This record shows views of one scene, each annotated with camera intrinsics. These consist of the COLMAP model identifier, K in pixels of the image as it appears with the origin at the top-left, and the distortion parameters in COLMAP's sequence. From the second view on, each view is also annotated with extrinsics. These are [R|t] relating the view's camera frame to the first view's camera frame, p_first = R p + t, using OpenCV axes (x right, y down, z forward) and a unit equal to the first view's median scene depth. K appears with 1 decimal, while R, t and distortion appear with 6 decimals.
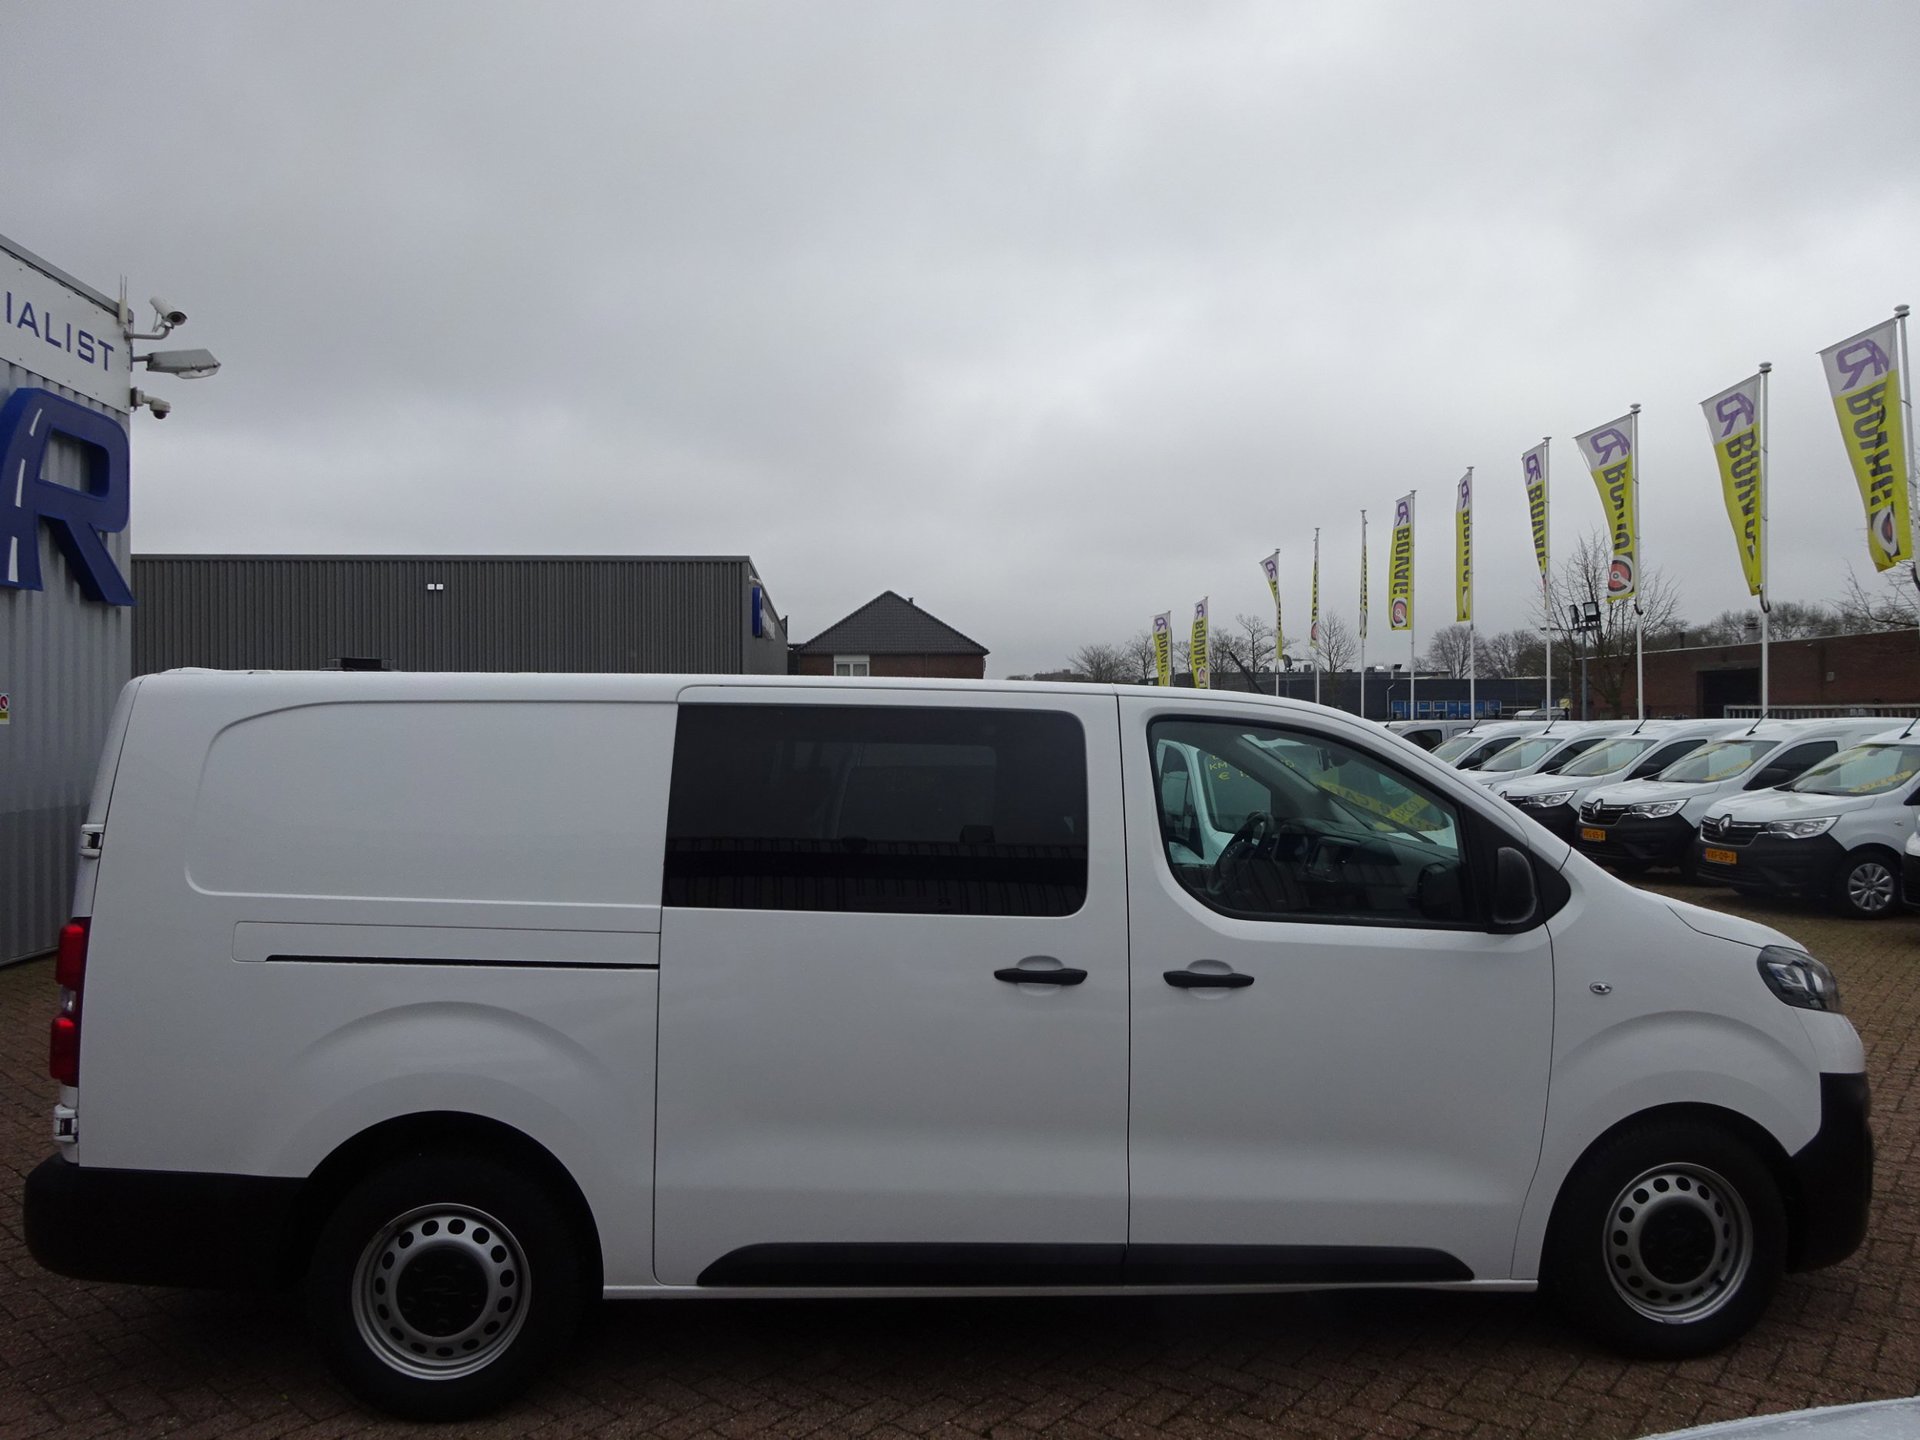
lens RADIAL K [[1400.3, 0, 960.1], [0, 1400.3, 718.8], [0, 0, 1]] dist [-0.000637, -0.007291]
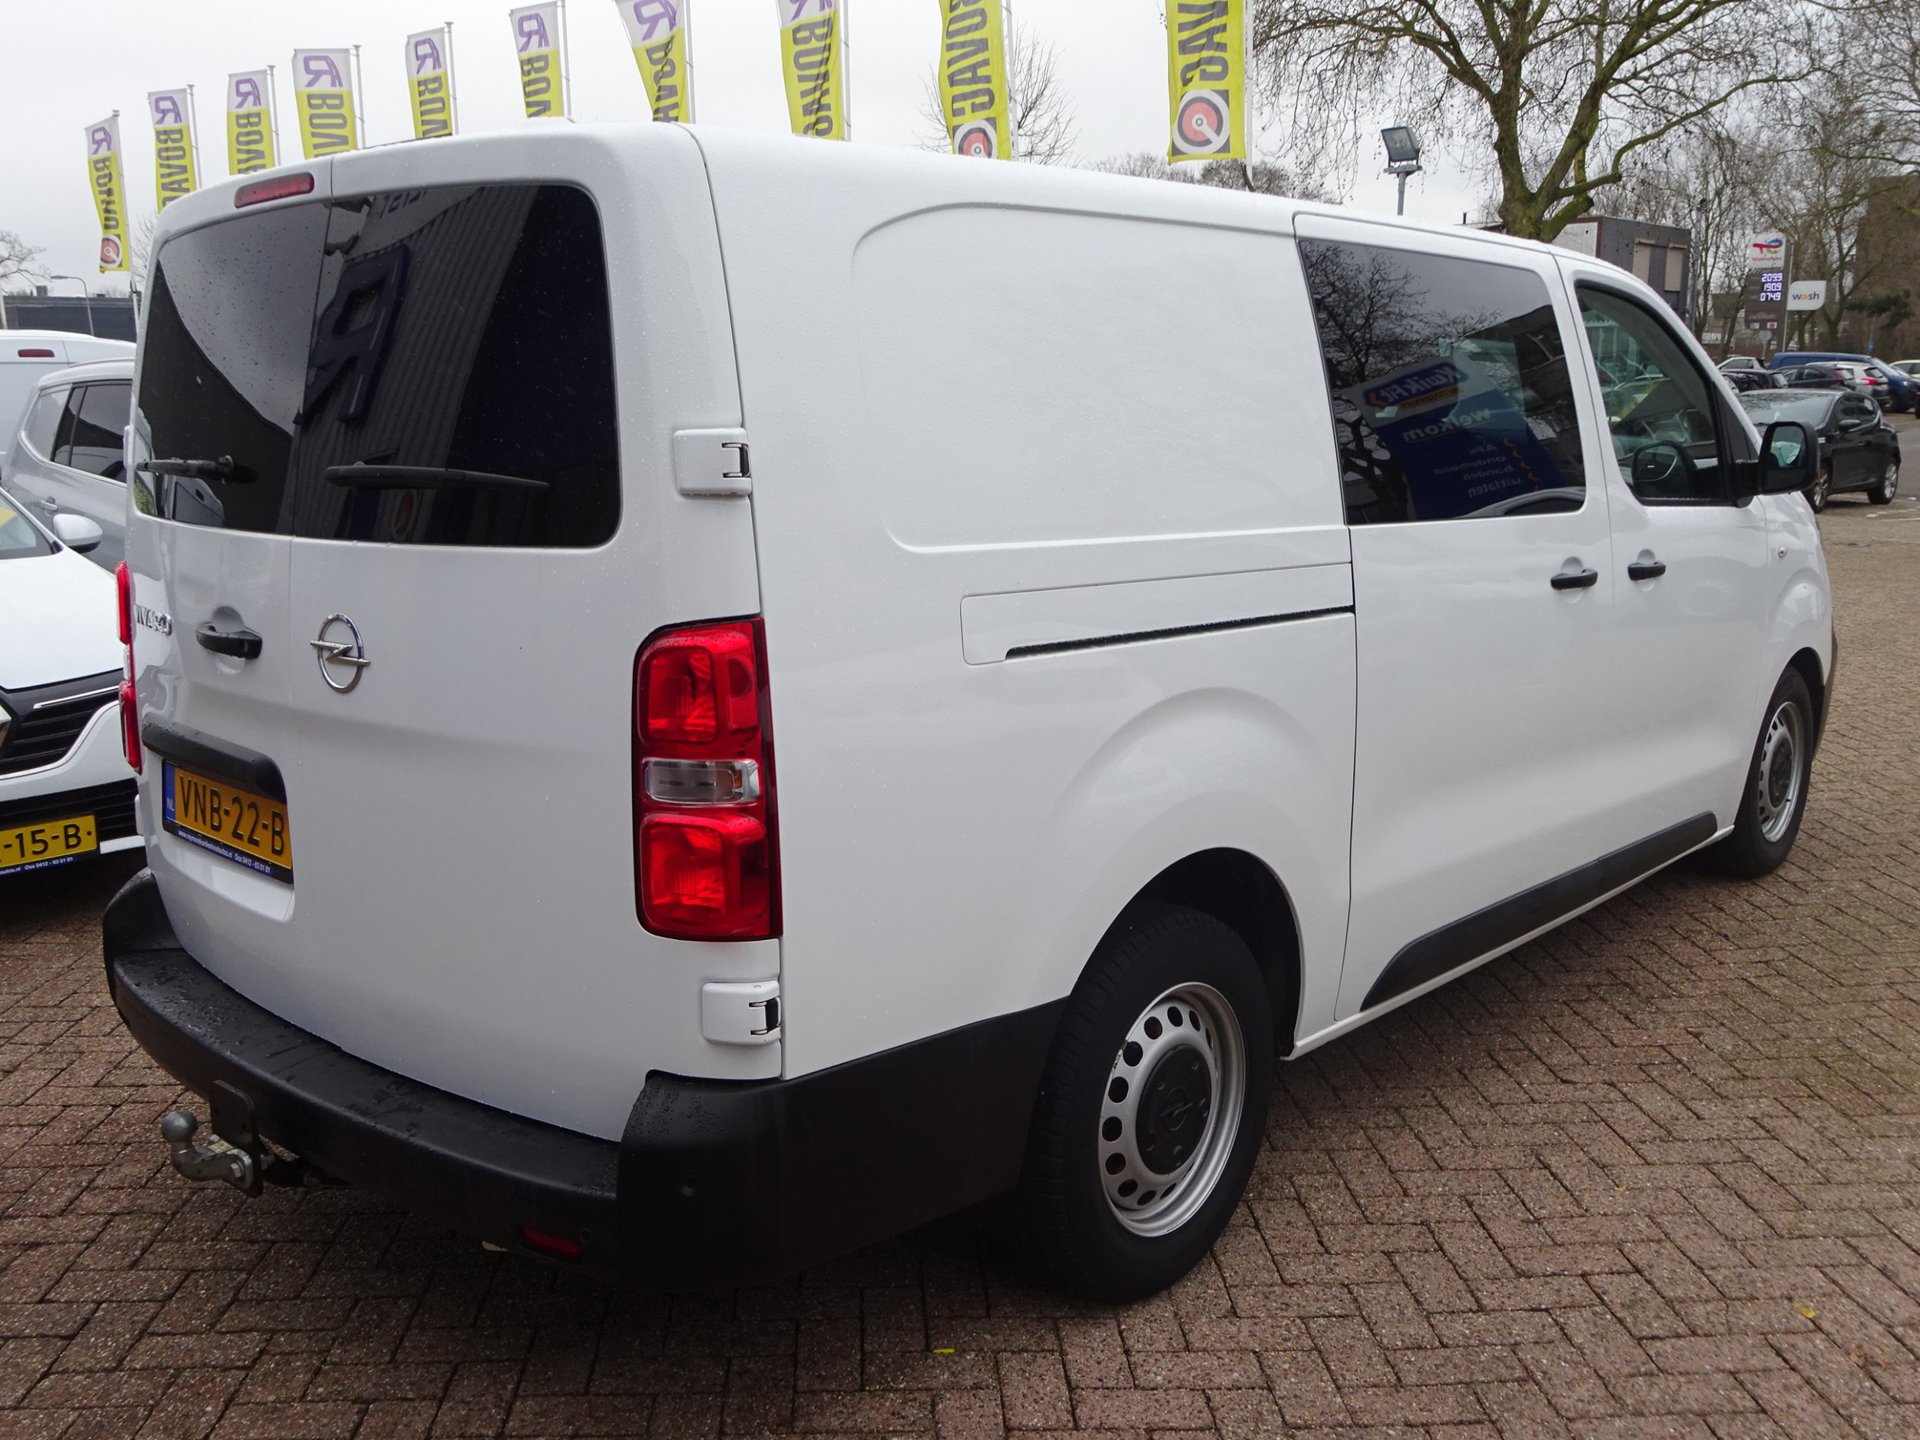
lens RADIAL K [[1732.7, 0, 955.9], [0, 1732.7, 717.5], [0, 0, 1]] dist [-0.003068, 0.012473]
pose [[0.729809, -0.137808, 0.669618, -0.870476], [0.000594, 0.979600, 0.200955, 0.046658], [-0.683651, -0.146261, 0.715003, 0.439467]]
